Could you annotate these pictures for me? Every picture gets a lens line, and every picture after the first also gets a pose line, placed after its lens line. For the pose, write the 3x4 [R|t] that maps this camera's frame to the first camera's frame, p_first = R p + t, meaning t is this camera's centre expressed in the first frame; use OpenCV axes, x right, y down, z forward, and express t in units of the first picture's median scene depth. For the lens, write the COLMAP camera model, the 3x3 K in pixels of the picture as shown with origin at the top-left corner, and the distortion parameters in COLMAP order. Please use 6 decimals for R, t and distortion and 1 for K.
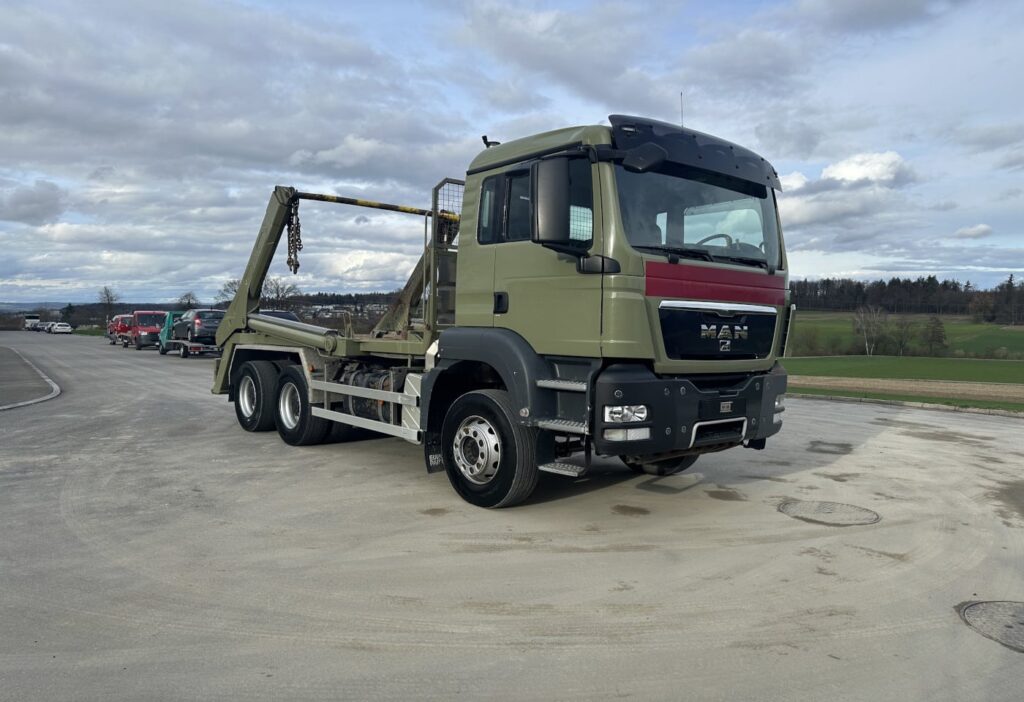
lens RADIAL K [[721.1, 0, 510.4], [0, 721.1, 359.3], [0, 0, 1]] dist [0.034822, -0.050547]
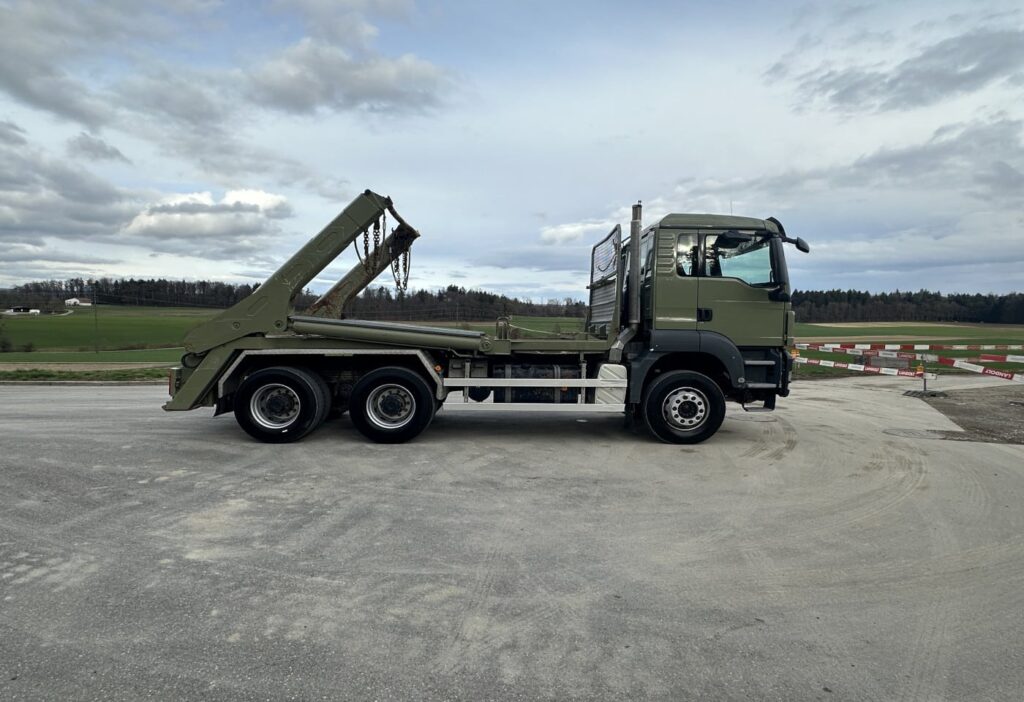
lens RADIAL K [[572.9, 0, 508.1], [0, 572.9, 339.1], [0, 0, 1]] dist [-0.016398, 0.002061]
pose [[0.620570, -0.024628, 0.783764, -0.854242], [0.033639, 0.999423, 0.004770, -0.029975], [-0.783429, 0.023405, 0.621040, 0.364704]]
